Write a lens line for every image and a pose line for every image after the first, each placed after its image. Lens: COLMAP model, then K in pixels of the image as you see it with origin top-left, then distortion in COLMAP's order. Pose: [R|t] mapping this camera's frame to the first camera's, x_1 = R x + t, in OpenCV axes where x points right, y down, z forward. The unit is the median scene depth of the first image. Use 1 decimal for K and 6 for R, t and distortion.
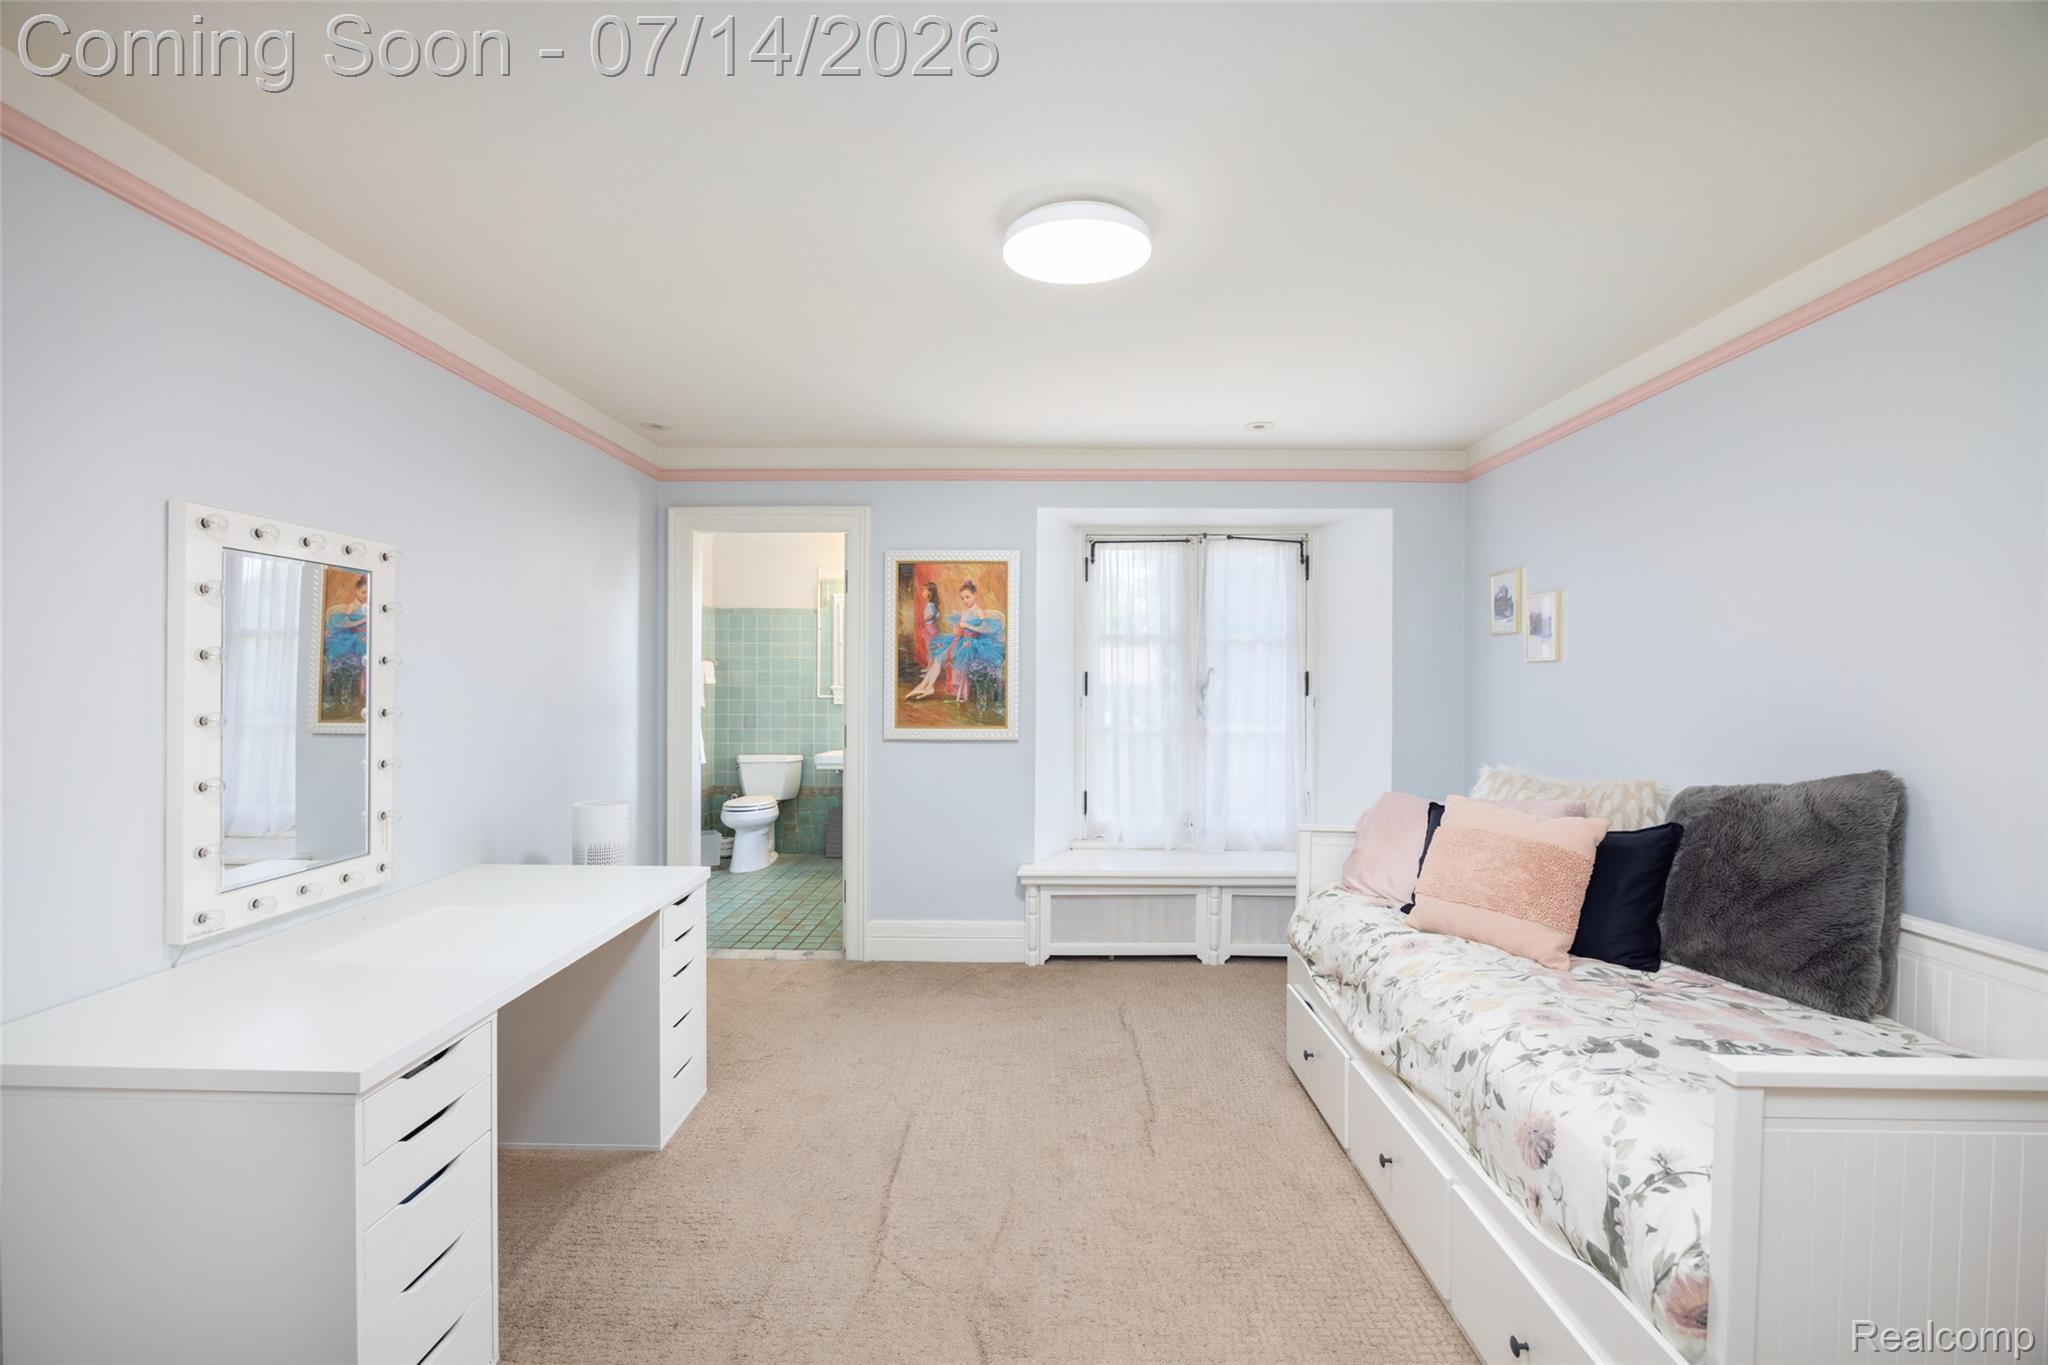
lens RADIAL K [[906.6, 0, 1014.8], [0, 906.6, 690.2], [0, 0, 1]] dist [-0.000684, 0.000000]
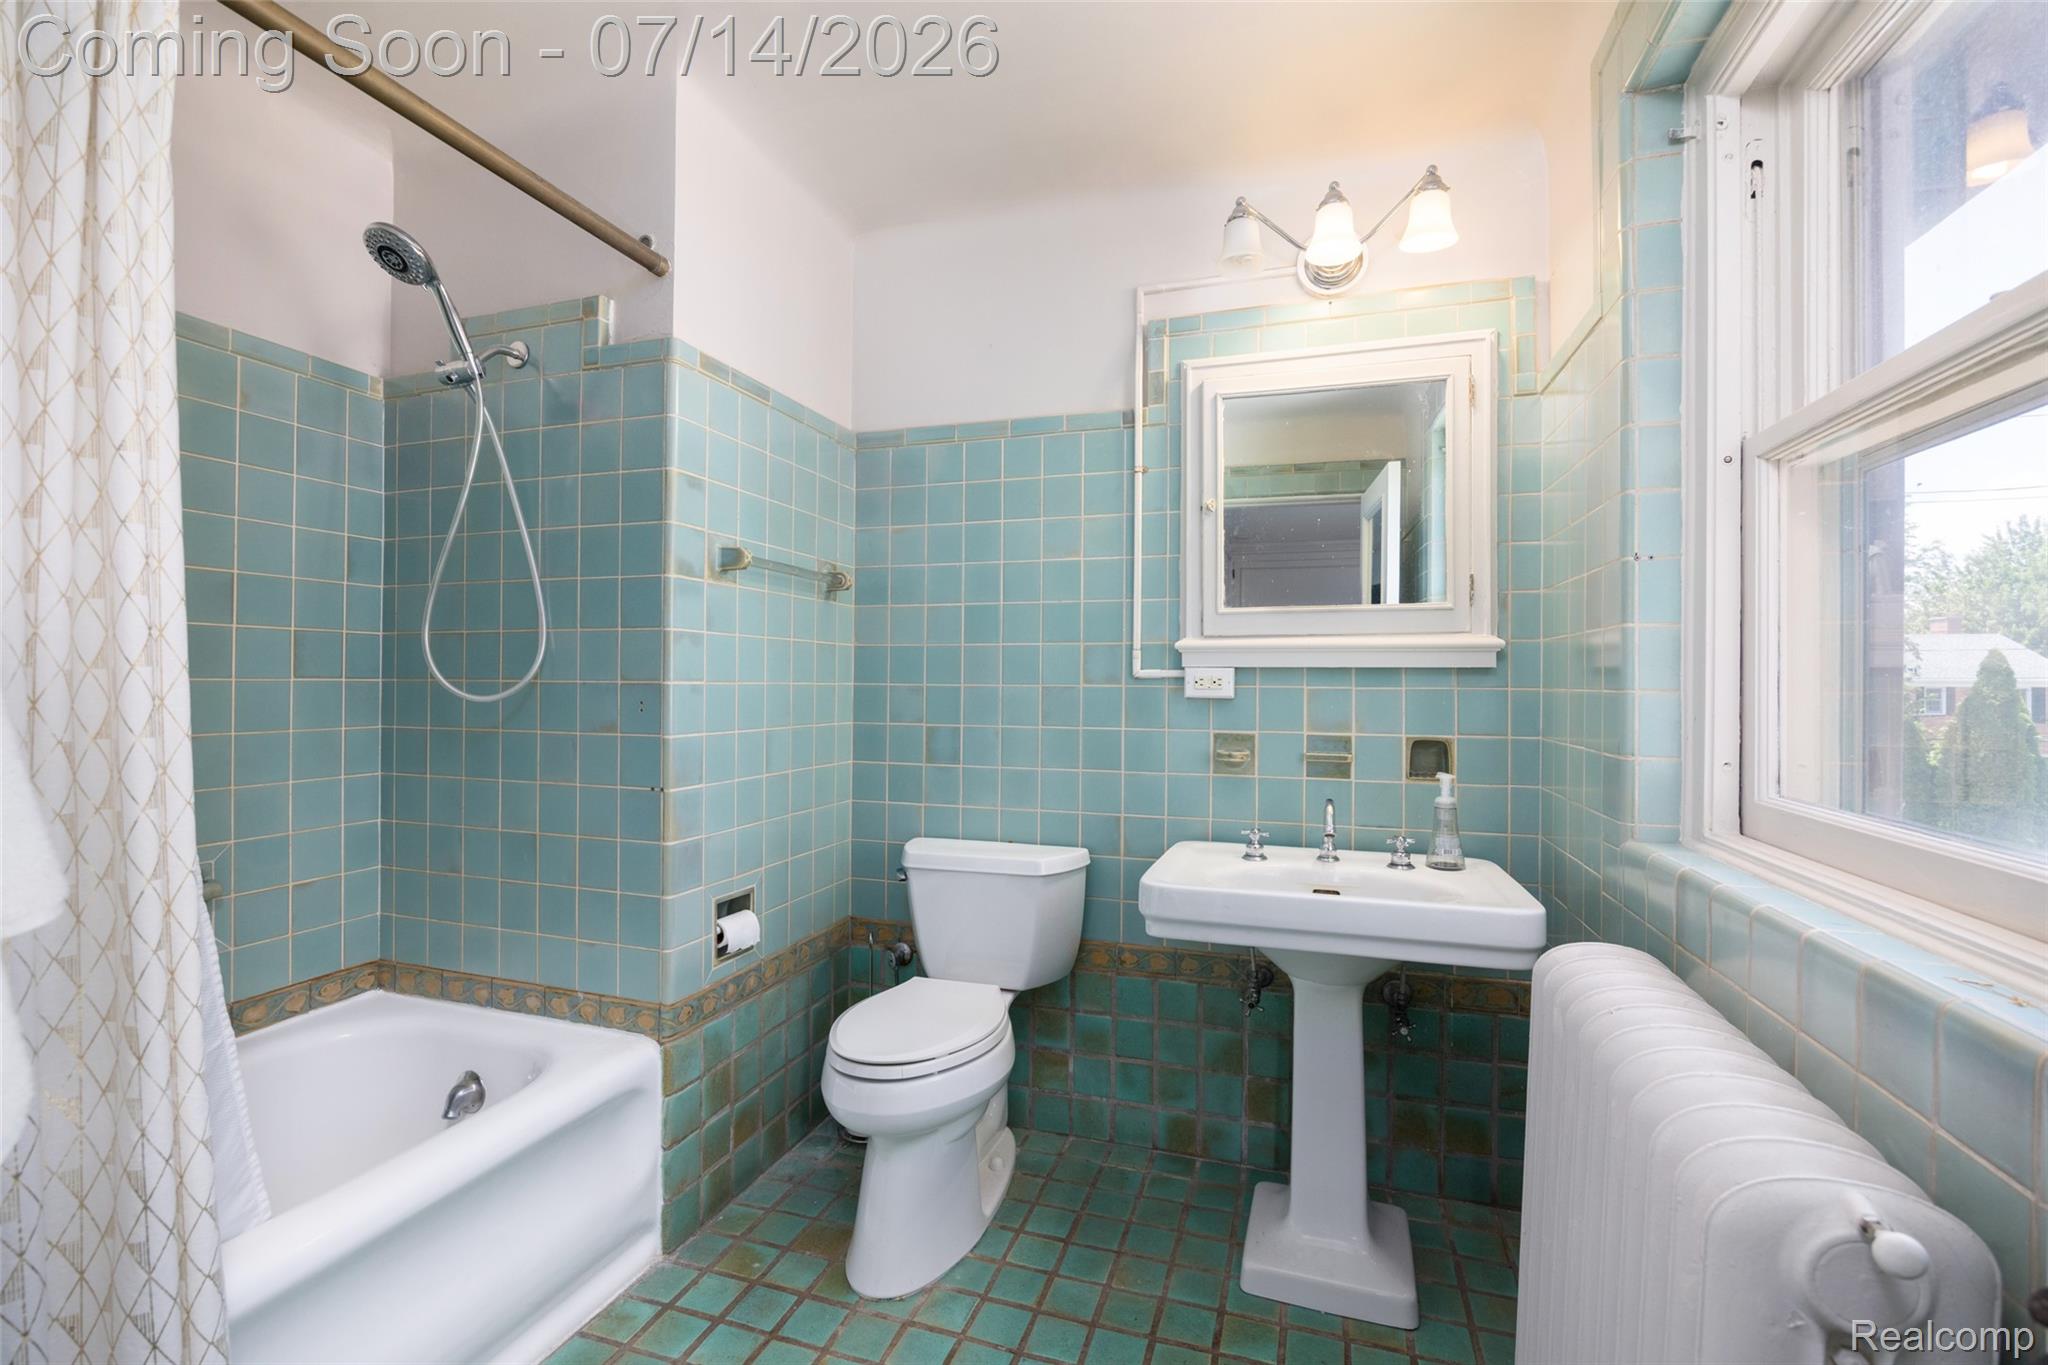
lens RADIAL K [[906.6, 0, 1018.3], [0, 906.6, 682.2], [0, 0, 1]] dist [-0.000684, 0.000000]
pose [[0.958046, 0.003753, -0.286590, -0.162626], [-0.005454, 0.999972, -0.005137, 0.011801], [0.286563, 0.006484, 0.958039, 0.669098]]
